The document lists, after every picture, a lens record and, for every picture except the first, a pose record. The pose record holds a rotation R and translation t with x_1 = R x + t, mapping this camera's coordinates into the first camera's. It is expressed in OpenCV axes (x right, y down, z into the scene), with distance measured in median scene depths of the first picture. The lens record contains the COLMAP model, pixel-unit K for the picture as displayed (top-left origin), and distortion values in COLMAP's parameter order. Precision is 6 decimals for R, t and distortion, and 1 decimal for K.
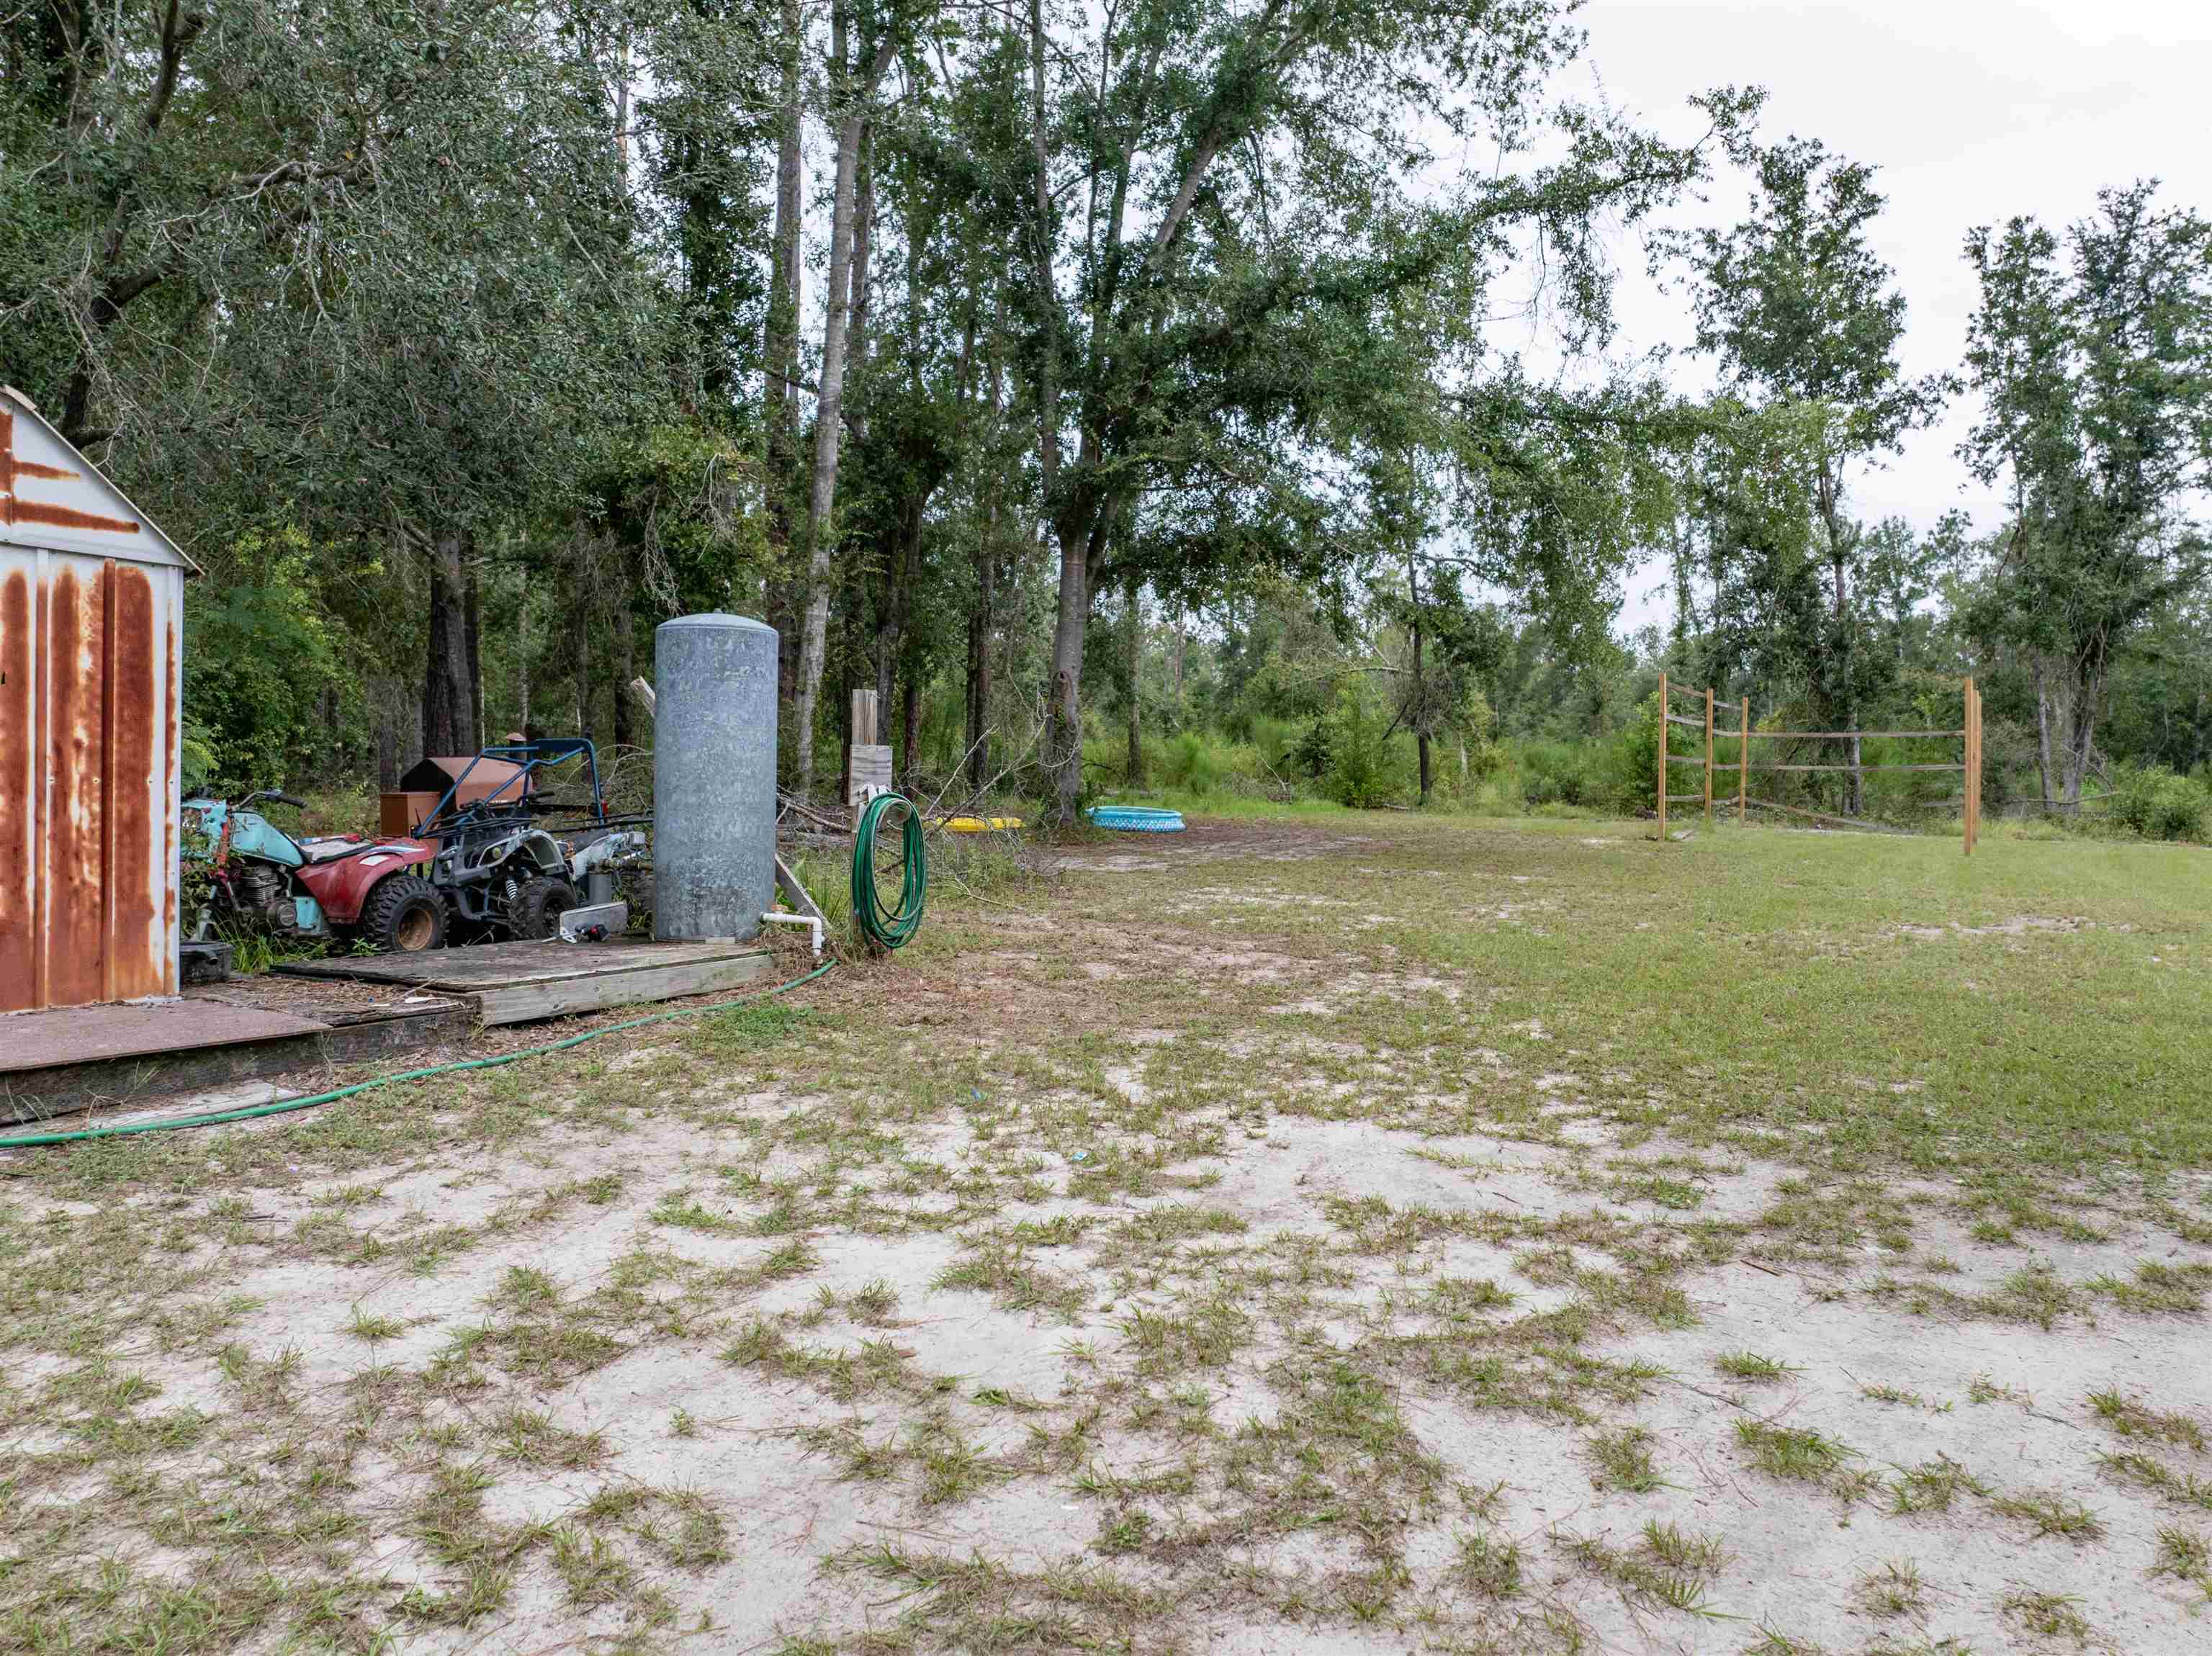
lens RADIAL K [[1561.2, 0, 1108.7], [0, 1561.2, 833.4], [0, 0, 1]] dist [-0.045872, 0.018218]
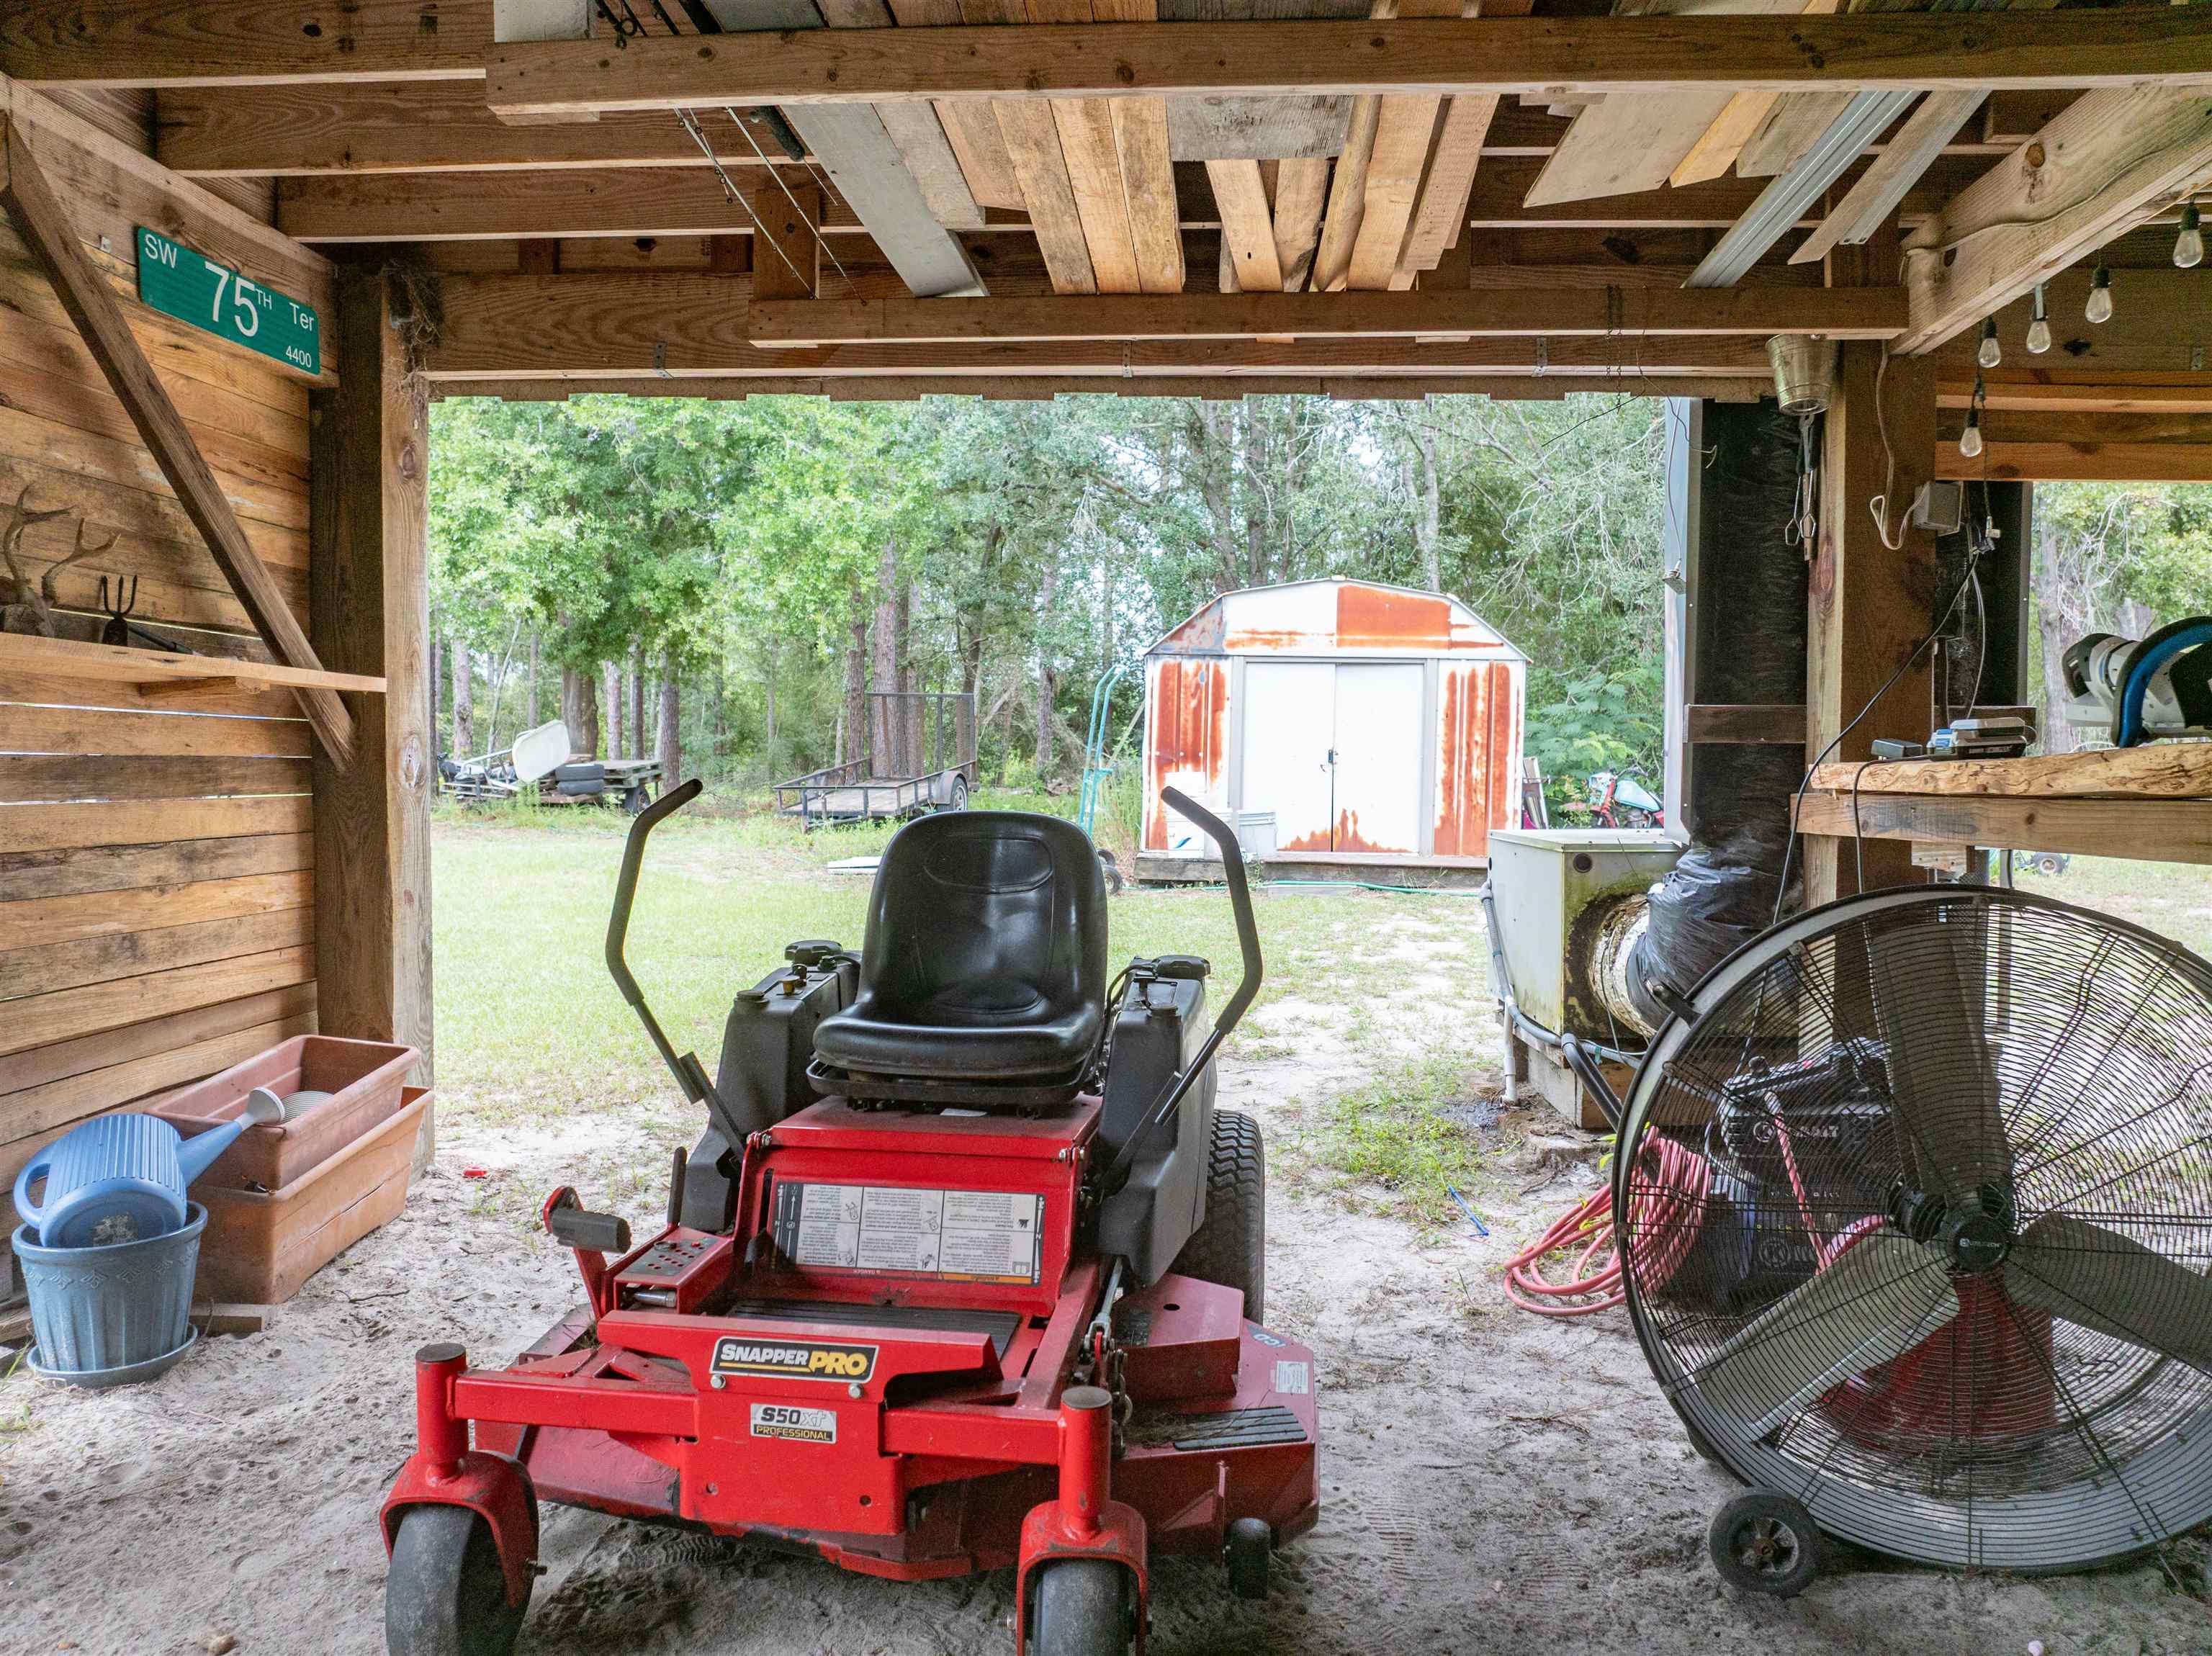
lens RADIAL K [[1561.2, 0, 1088.0], [0, 1561.2, 838.4], [0, 0, 1]] dist [-0.045872, 0.018218]
pose [[0.412146, 0.027799, -0.910694, 0.842851], [-0.033645, 0.999317, 0.015278, 0.048120], [0.910497, 0.024343, 0.412799, -0.336048]]
